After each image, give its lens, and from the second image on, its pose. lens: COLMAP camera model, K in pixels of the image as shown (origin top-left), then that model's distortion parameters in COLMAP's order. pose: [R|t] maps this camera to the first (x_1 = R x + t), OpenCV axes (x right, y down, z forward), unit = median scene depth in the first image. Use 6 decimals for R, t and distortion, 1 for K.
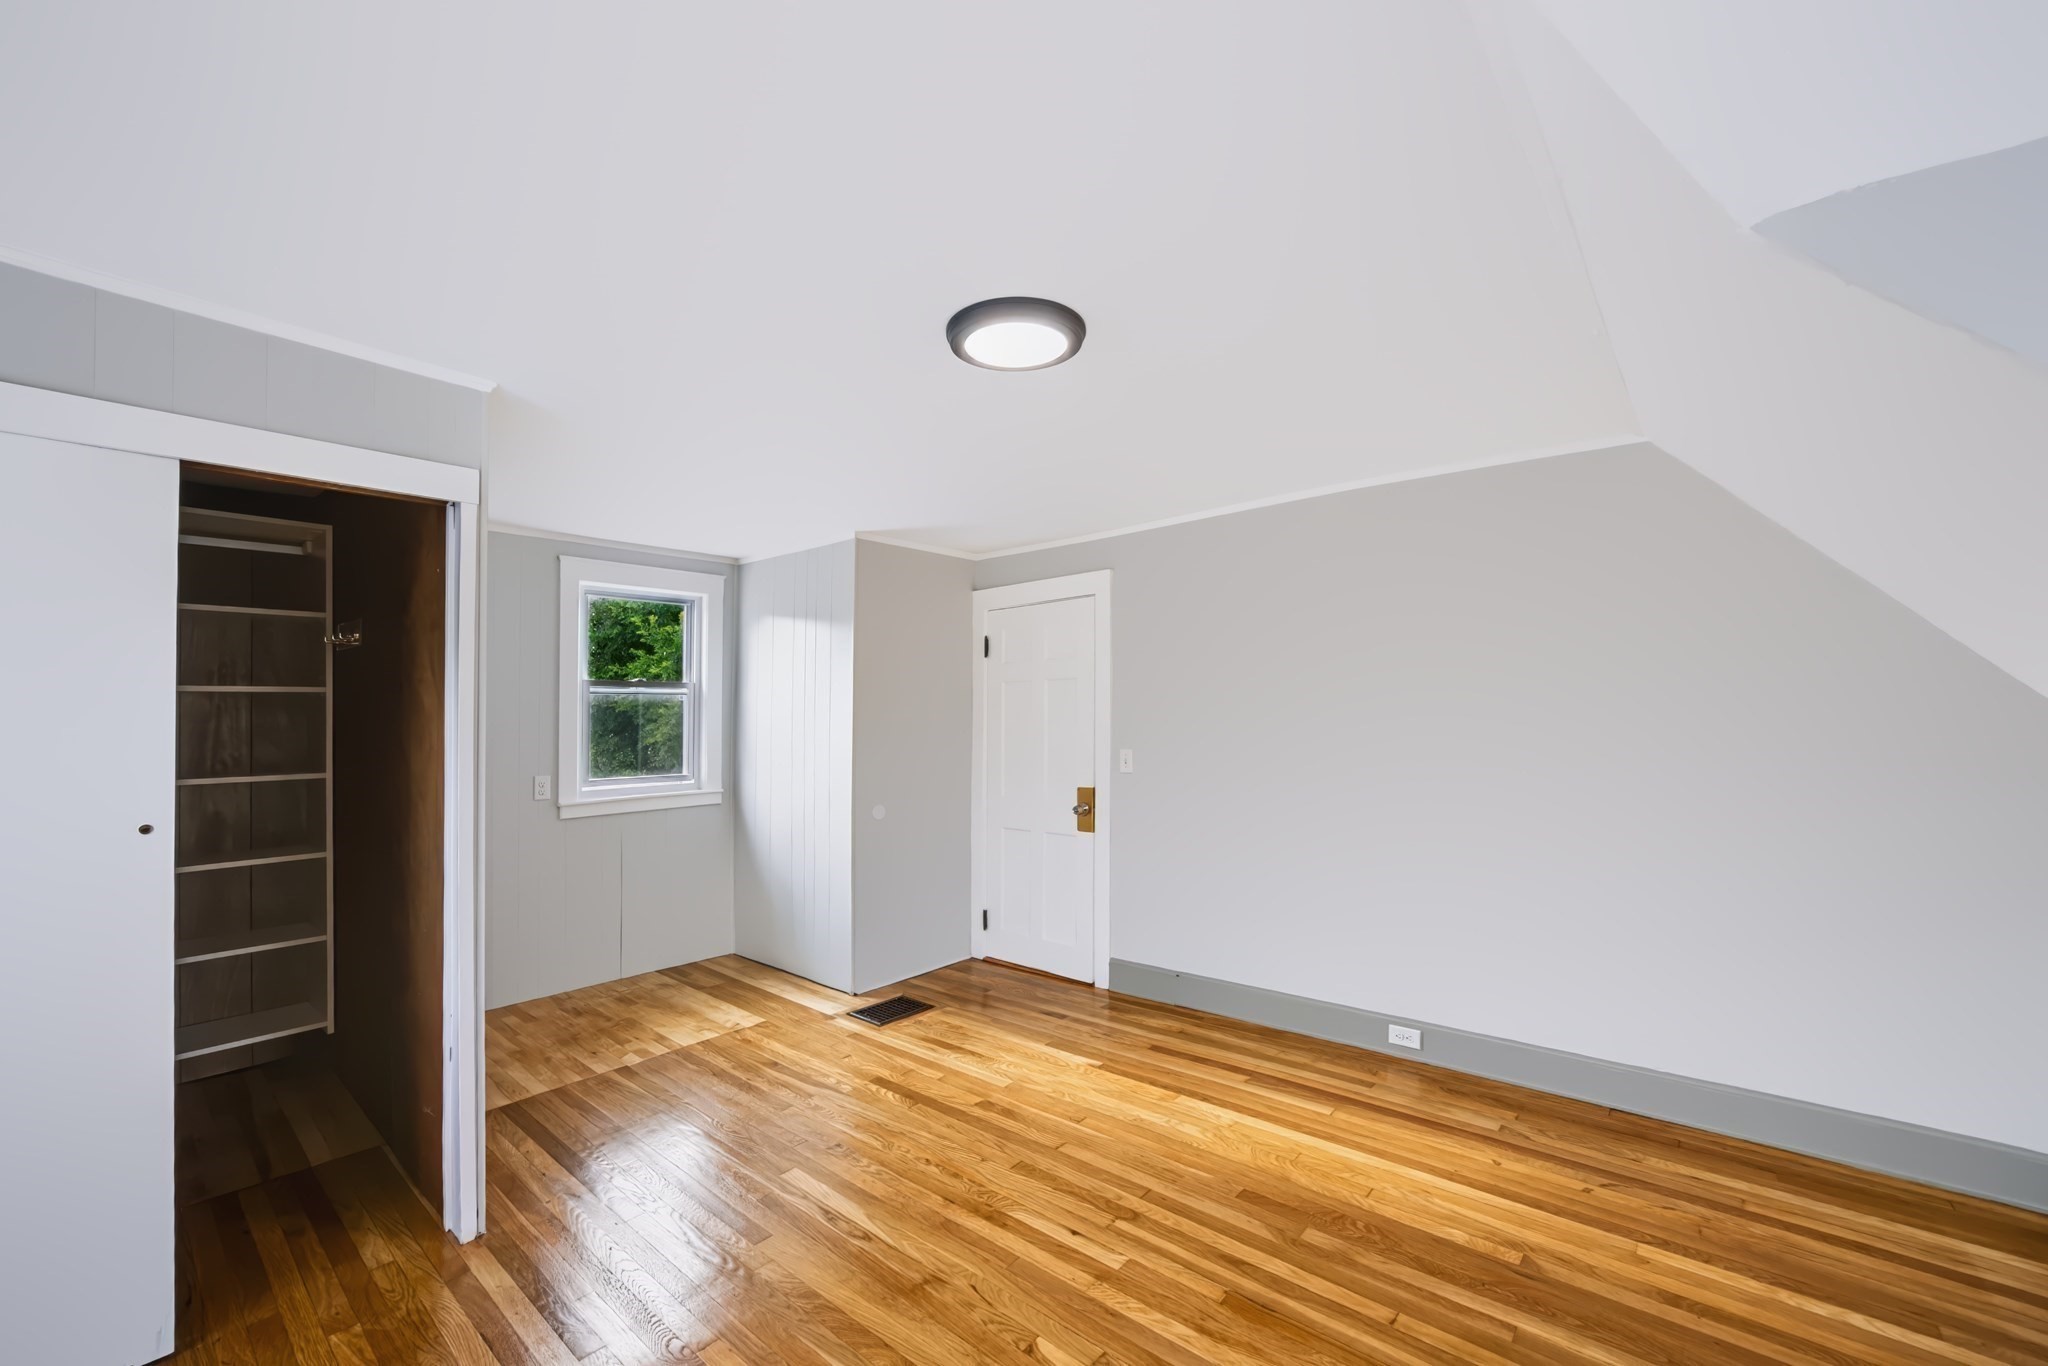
lens RADIAL K [[832.8, 0, 1038.8], [0, 832.8, 689.6], [0, 0, 1]] dist [-0.015563, 0.003172]
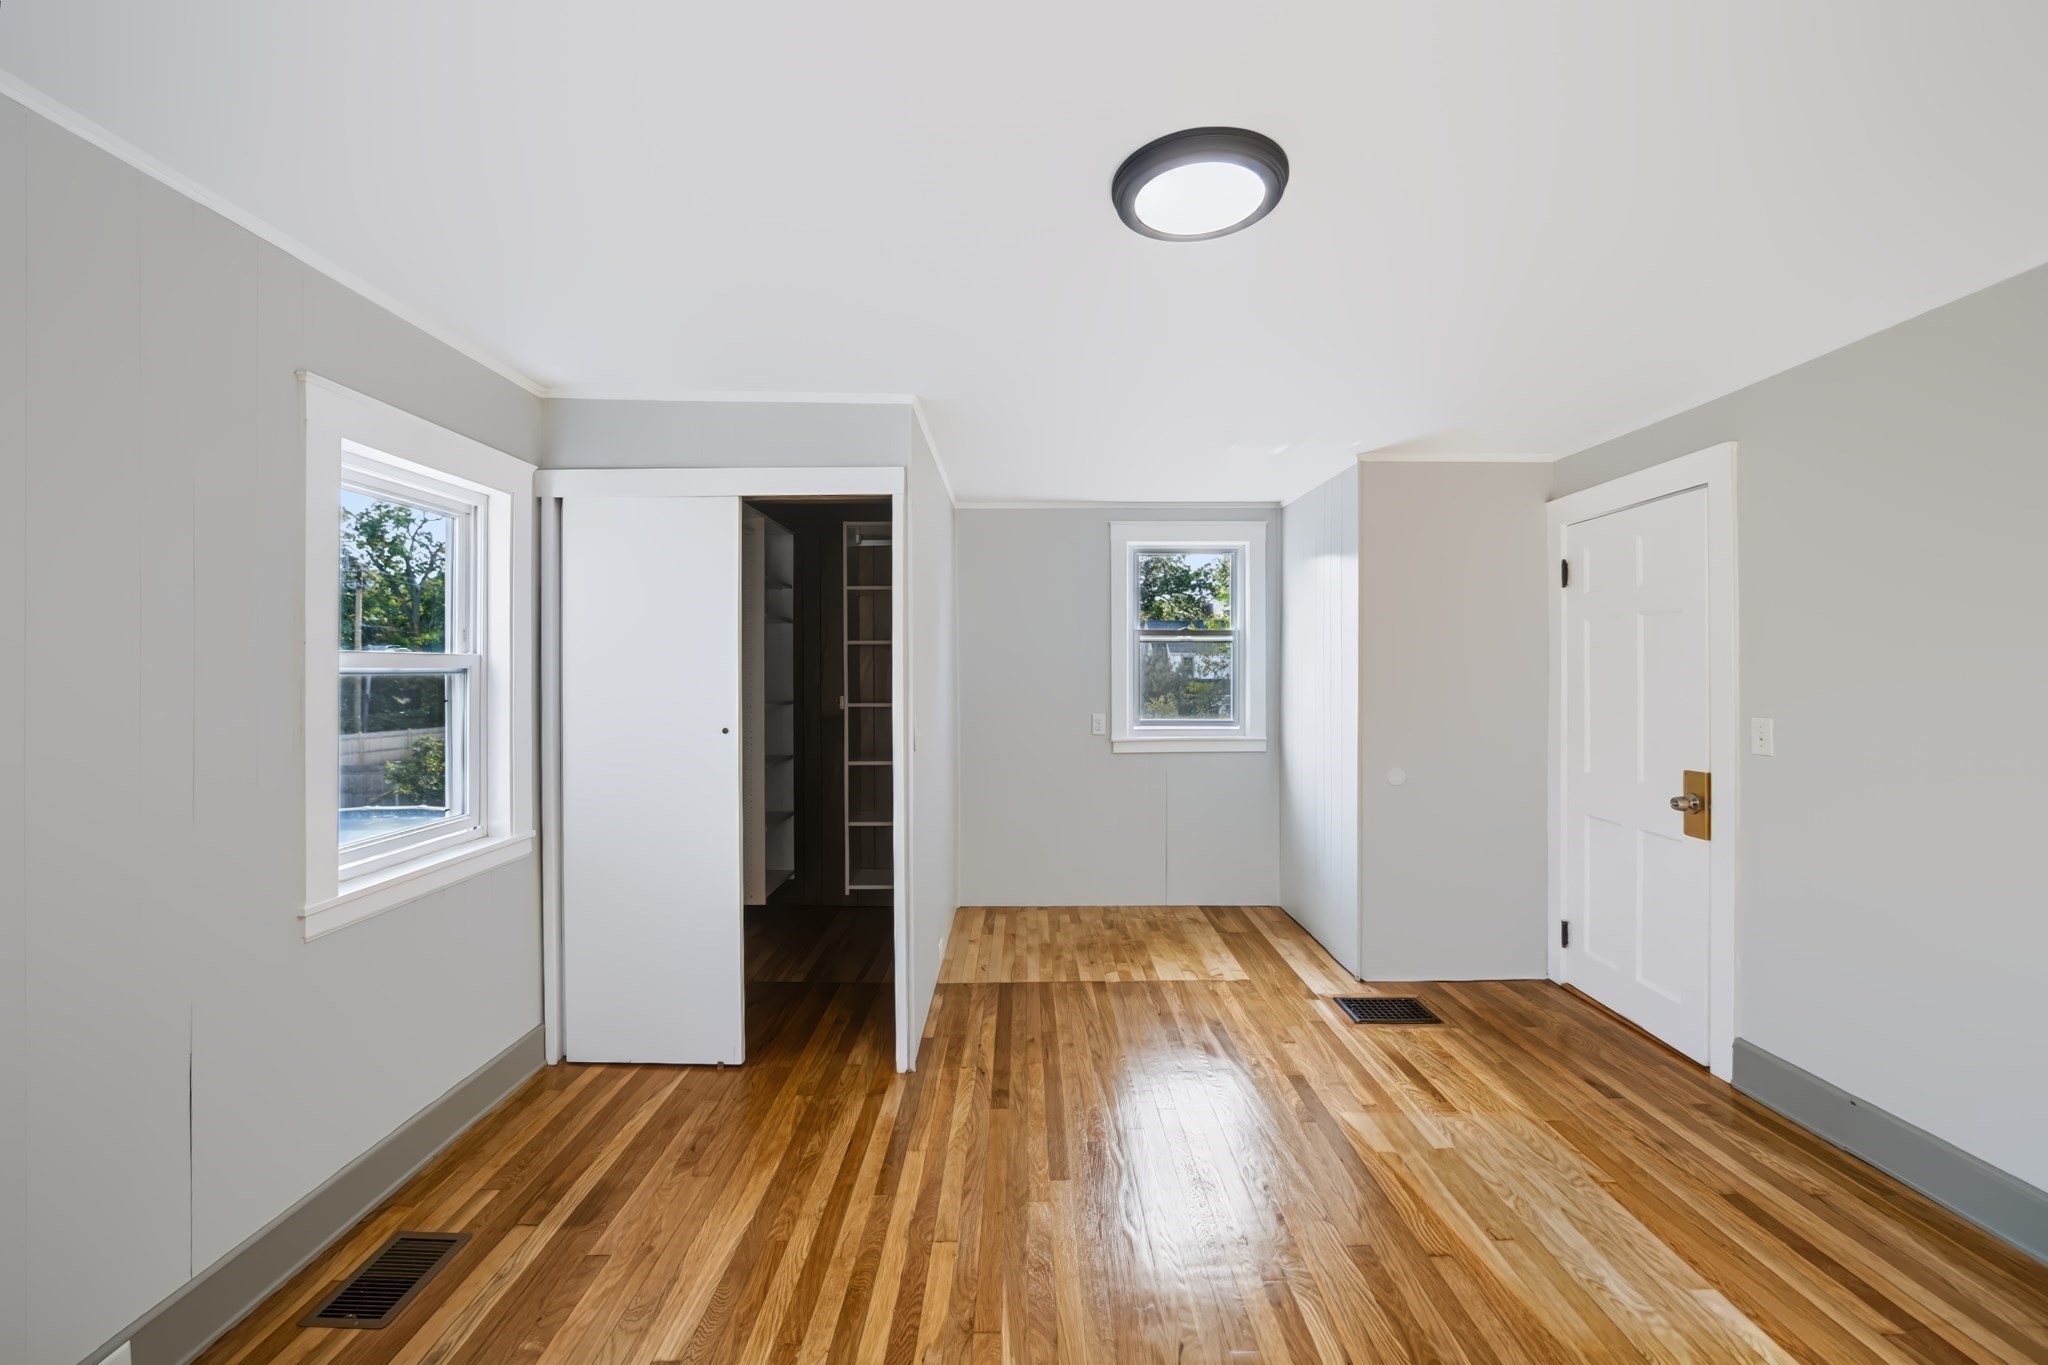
lens RADIAL K [[832.8, 0, 1023.2], [0, 832.8, 638.2], [0, 0, 1]] dist [-0.015563, 0.003172]
pose [[0.651829, -0.018623, -0.758137, 0.252162], [0.018457, 0.999792, -0.008691, 0.007191], [0.758141, -0.008328, 0.652037, 0.188110]]
